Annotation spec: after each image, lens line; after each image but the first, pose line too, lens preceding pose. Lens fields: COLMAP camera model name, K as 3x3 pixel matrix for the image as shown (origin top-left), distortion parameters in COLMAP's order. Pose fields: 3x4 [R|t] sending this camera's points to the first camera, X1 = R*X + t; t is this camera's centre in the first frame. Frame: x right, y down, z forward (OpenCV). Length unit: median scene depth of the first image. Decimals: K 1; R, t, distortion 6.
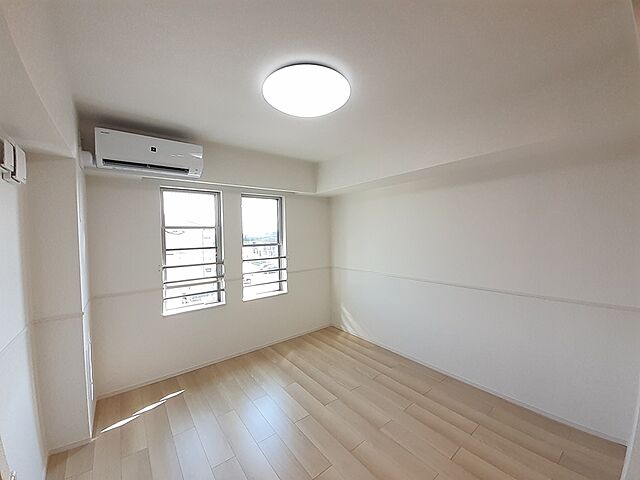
lens RADIAL K [[257.9, 0, 320.0], [0, 257.9, 240.0], [0, 0, 1]] dist [-0.000366, -0.000082]
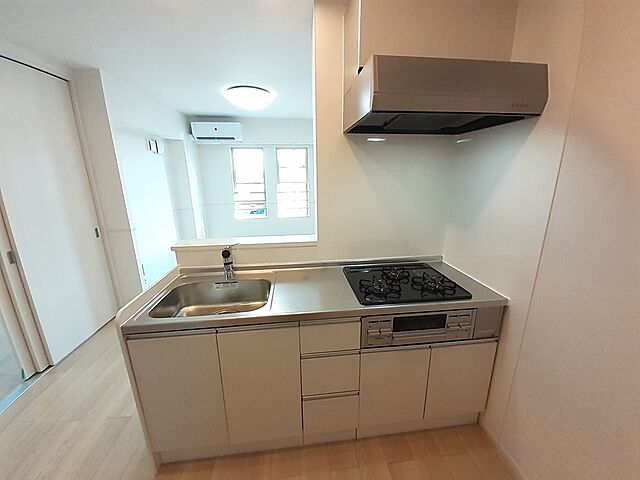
lens RADIAL K [[257.9, 0, 320.0], [0, 257.9, 240.0], [0, 0, 1]] dist [-0.000366, -0.000082]
pose [[0.850635, 0.148794, -0.504261, 0.995017], [-0.026891, 0.970175, 0.240910, -0.029156], [0.525068, -0.191367, 0.829266, -0.308466]]
